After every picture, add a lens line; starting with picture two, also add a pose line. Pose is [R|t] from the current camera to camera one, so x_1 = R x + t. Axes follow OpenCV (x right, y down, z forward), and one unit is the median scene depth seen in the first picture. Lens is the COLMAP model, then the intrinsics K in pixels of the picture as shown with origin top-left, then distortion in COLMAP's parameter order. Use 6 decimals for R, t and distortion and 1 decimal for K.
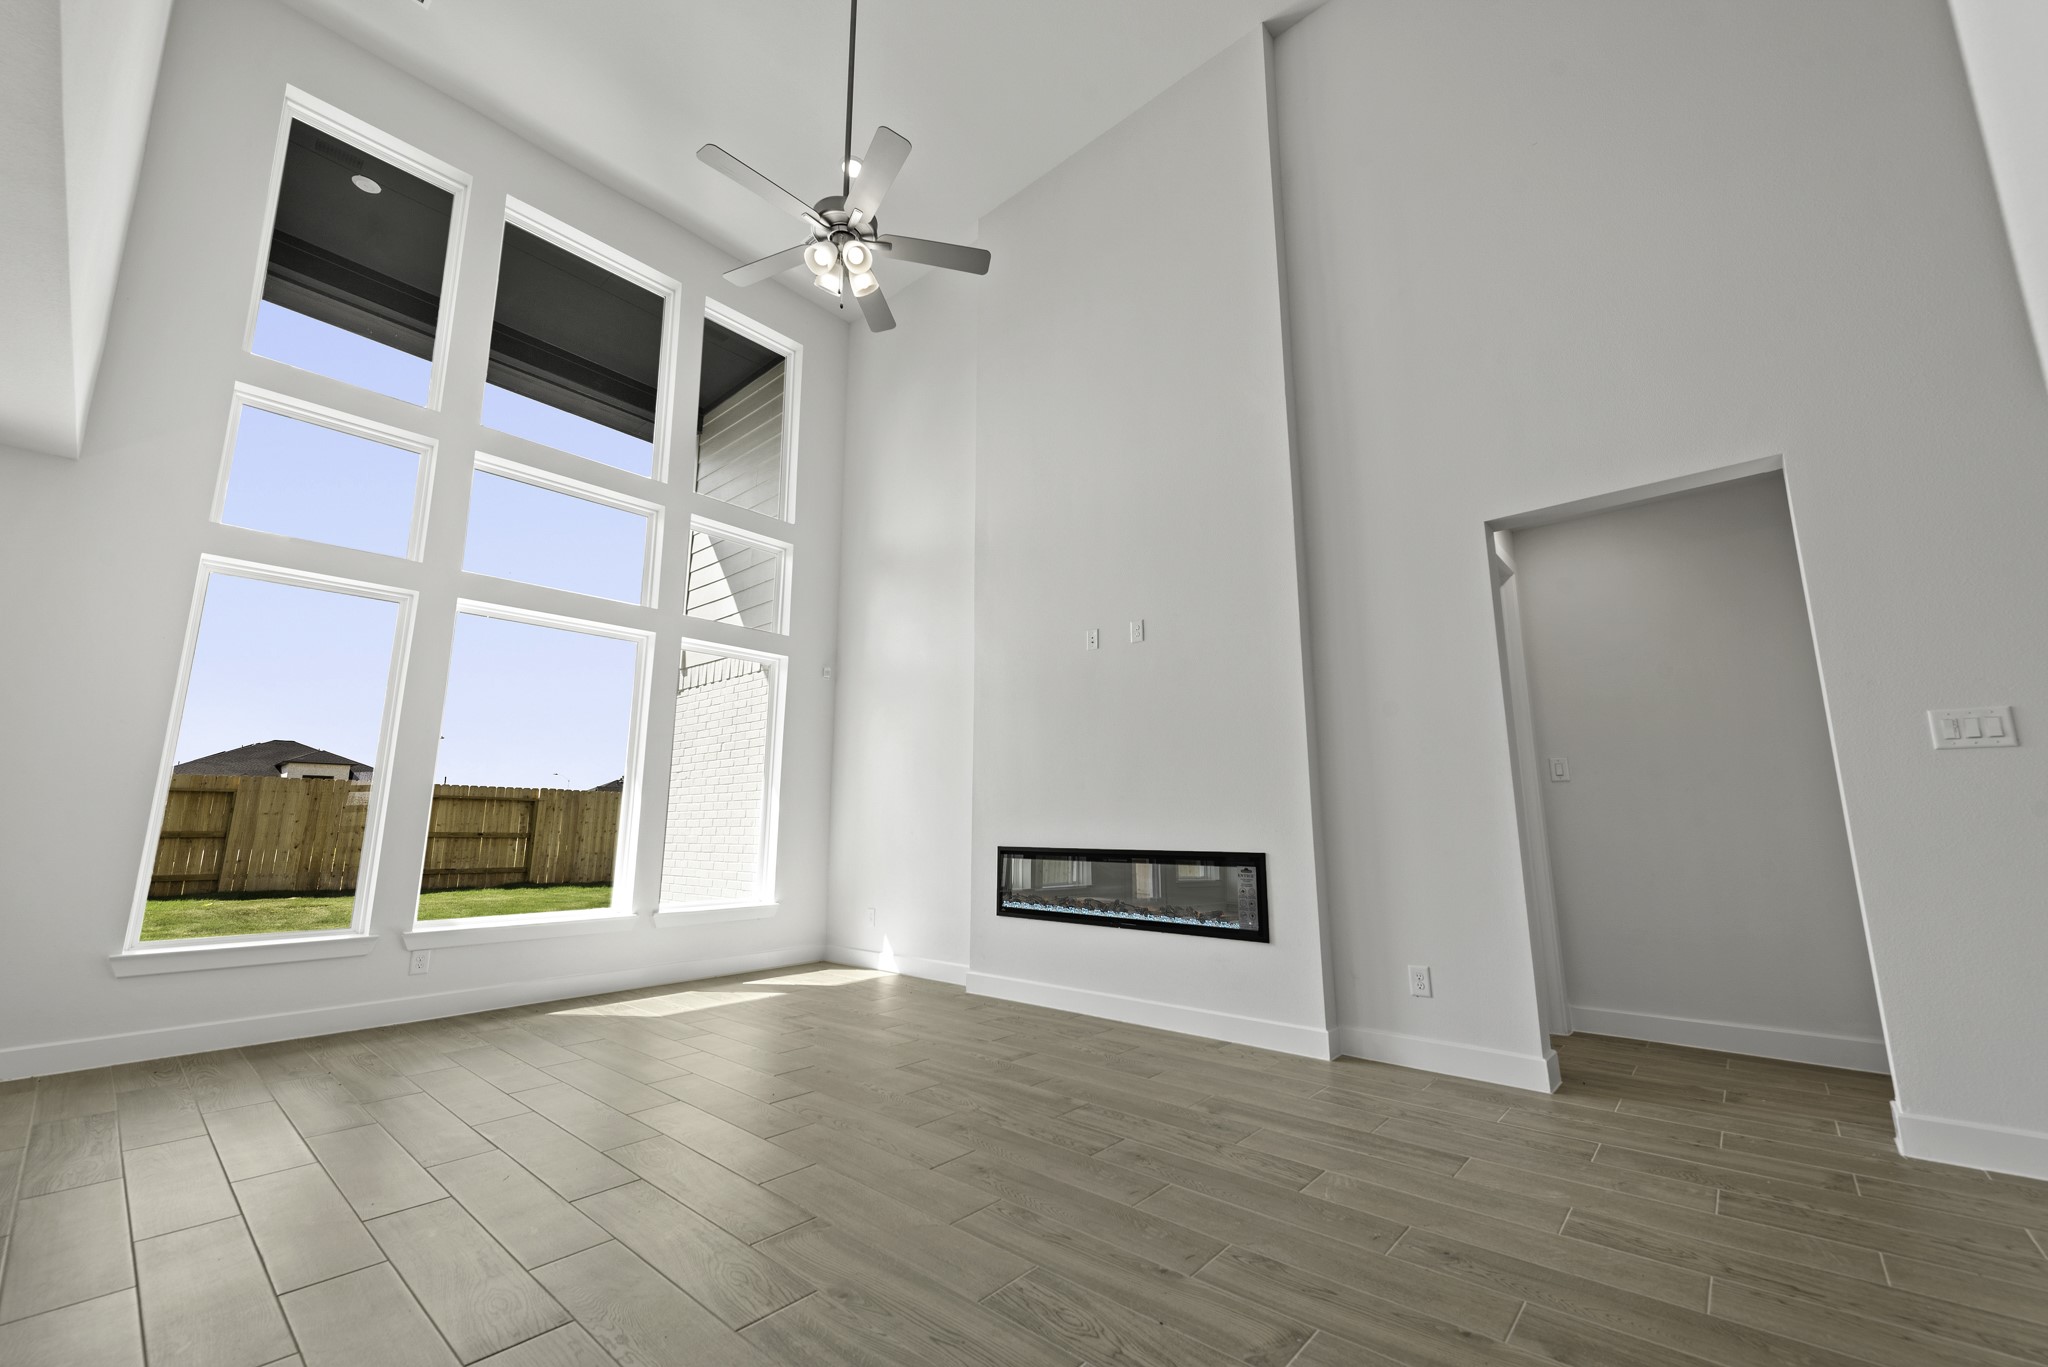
lens RADIAL K [[807.9, 0, 1014.9], [0, 807.9, 684.1], [0, 0, 1]] dist [0.008242, -0.000998]
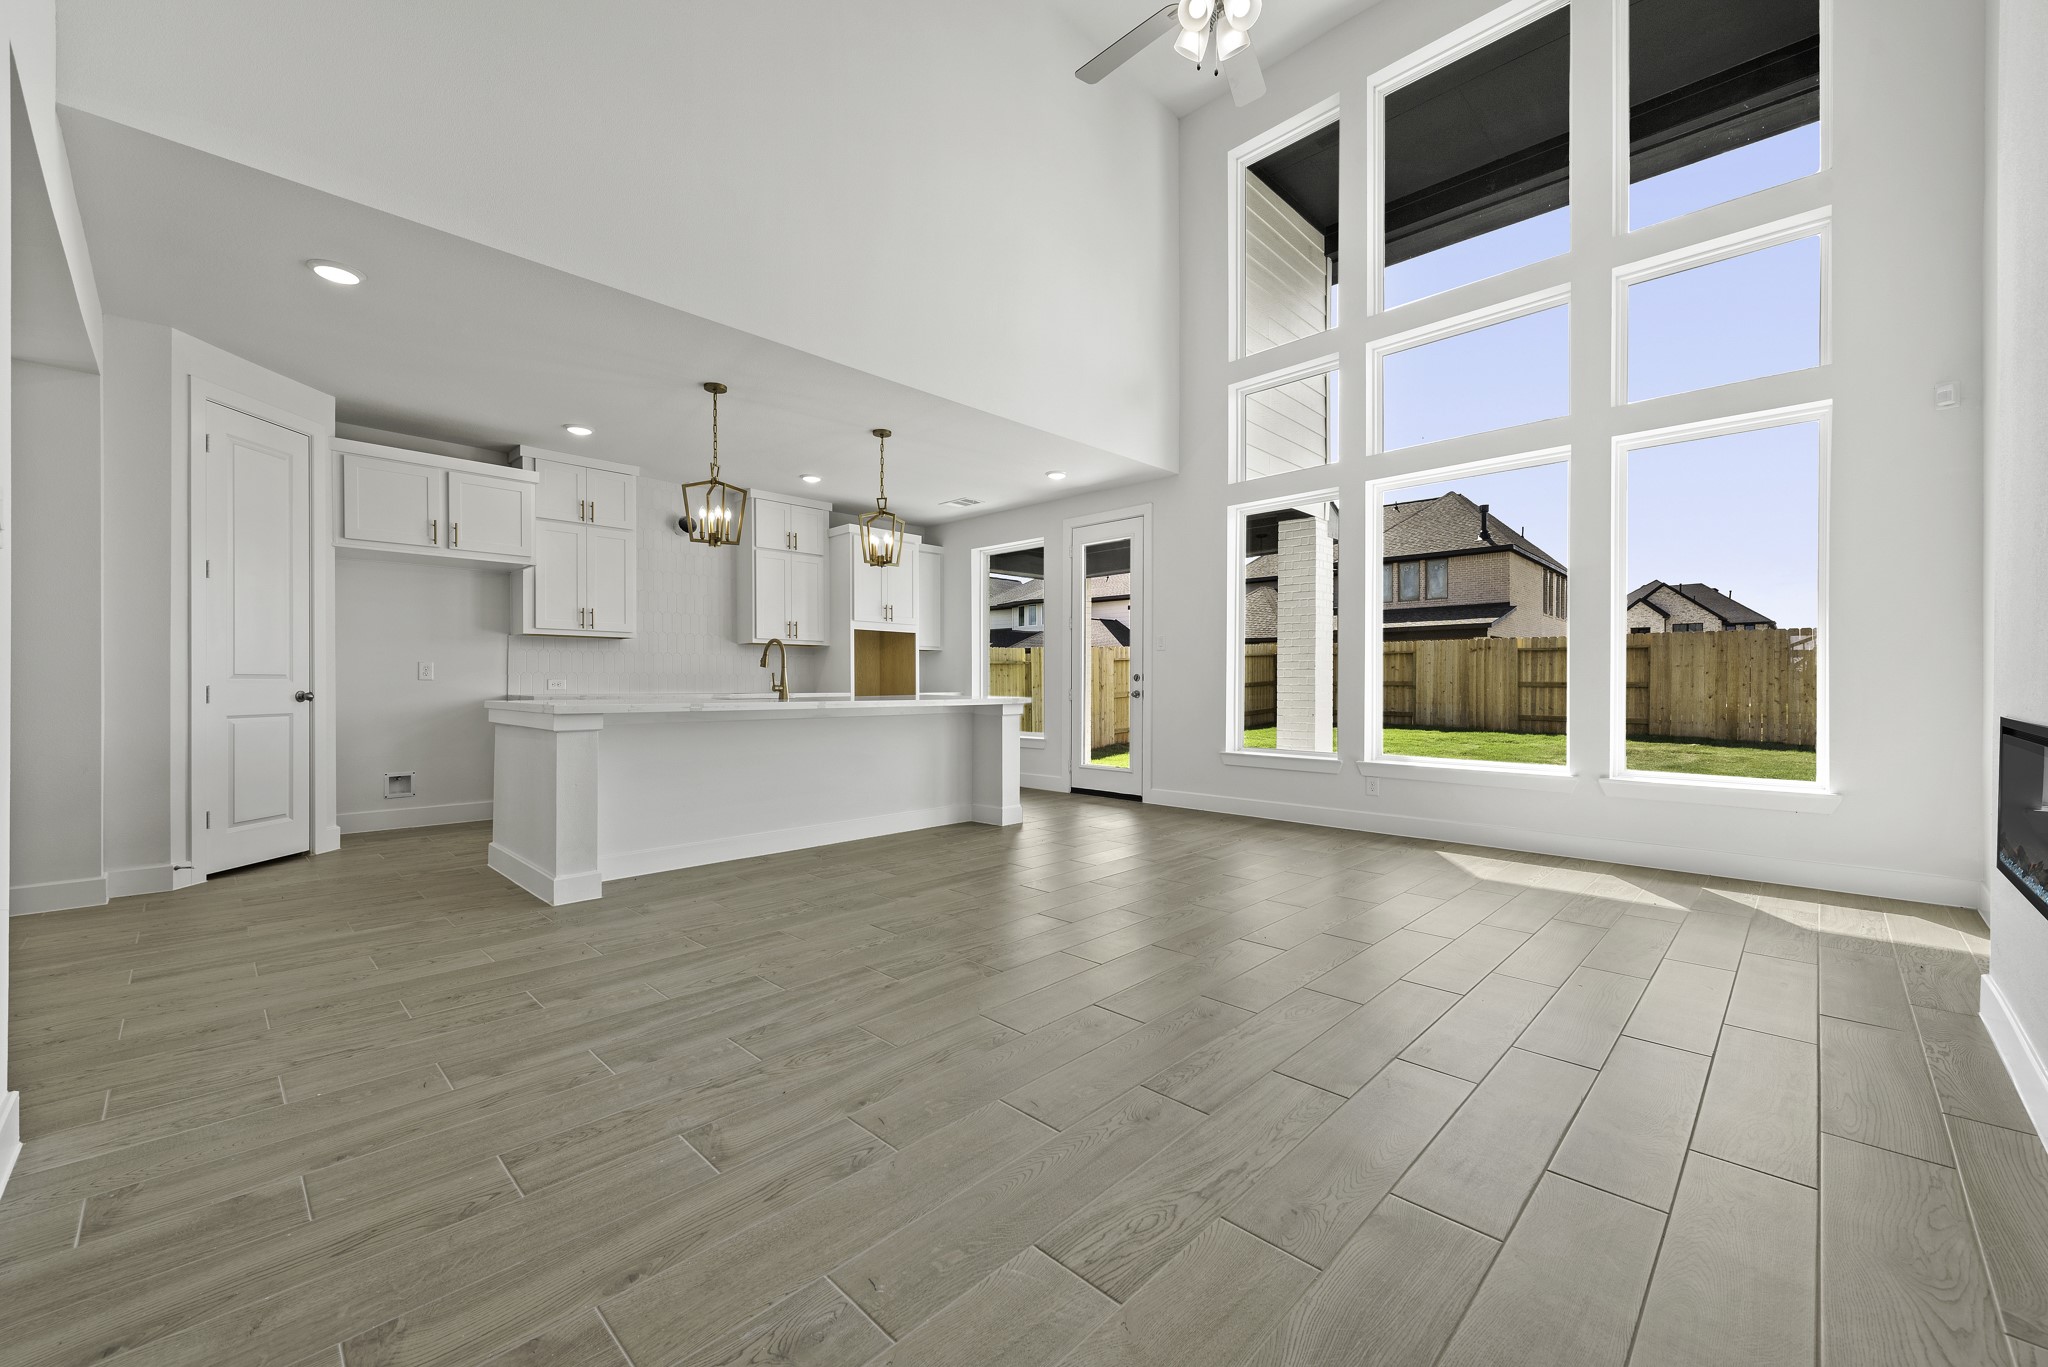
lens RADIAL K [[807.9, 0, 1037.7], [0, 807.9, 683.6], [0, 0, 1]] dist [0.008242, -0.000998]
pose [[-0.037832, 0.002124, -0.999282, 0.423622], [0.177347, 0.984138, -0.004623, 0.088483], [0.983421, -0.177394, -0.037609, 0.479905]]
